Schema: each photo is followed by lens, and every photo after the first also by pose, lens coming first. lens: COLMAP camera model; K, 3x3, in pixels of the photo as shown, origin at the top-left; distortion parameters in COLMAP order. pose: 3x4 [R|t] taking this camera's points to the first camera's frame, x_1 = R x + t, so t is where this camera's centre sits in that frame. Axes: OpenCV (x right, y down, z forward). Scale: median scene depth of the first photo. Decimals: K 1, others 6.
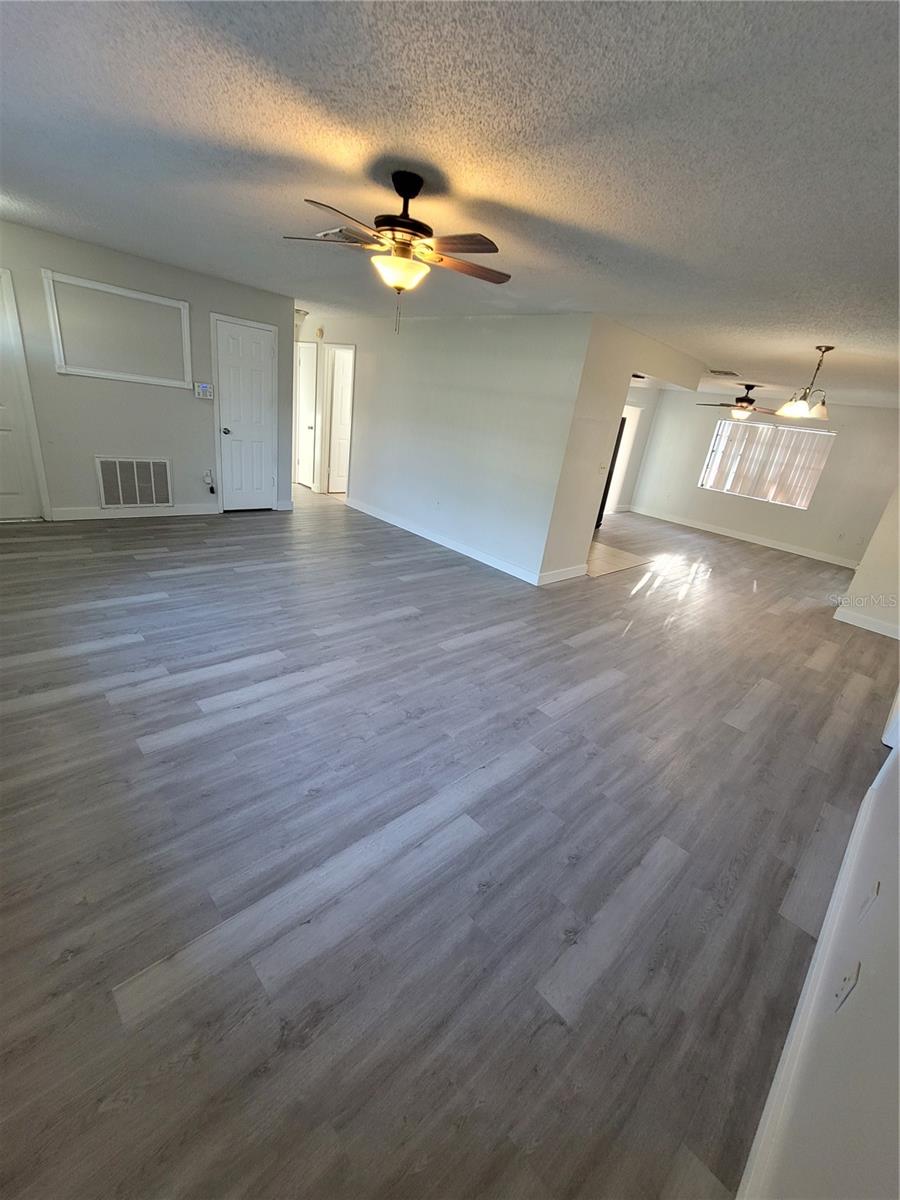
lens RADIAL K [[489.9, 0, 461.0], [0, 489.9, 600.5], [0, 0, 1]] dist [-0.005116, 0.000010]
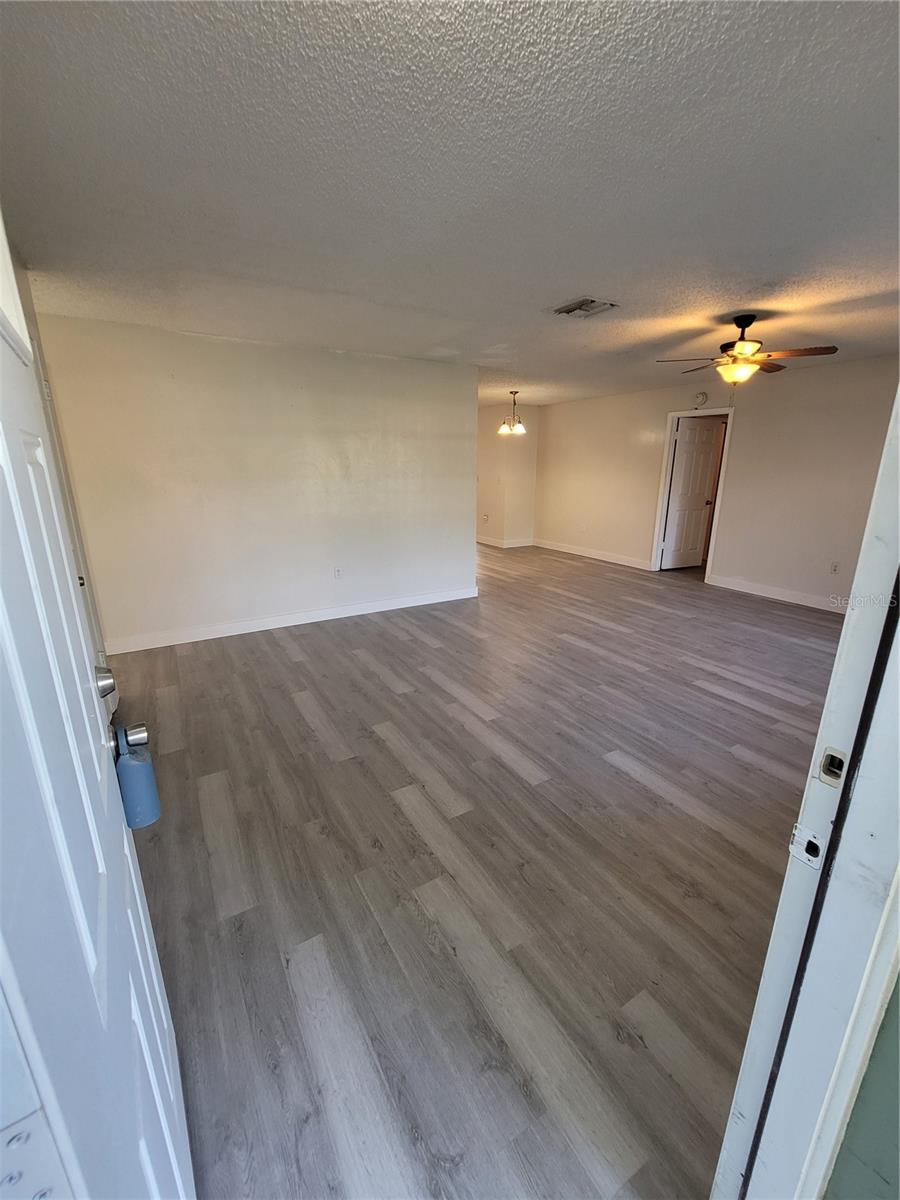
lens RADIAL K [[489.9, 0, 461.0], [0, 489.9, 600.5], [0, 0, 1]] dist [-0.005116, 0.000010]
pose [[0.222121, -0.391233, 0.893084, -1.040867], [0.386301, 0.876320, 0.287811, -0.432825], [-0.895228, 0.281070, 0.345783, 0.762170]]
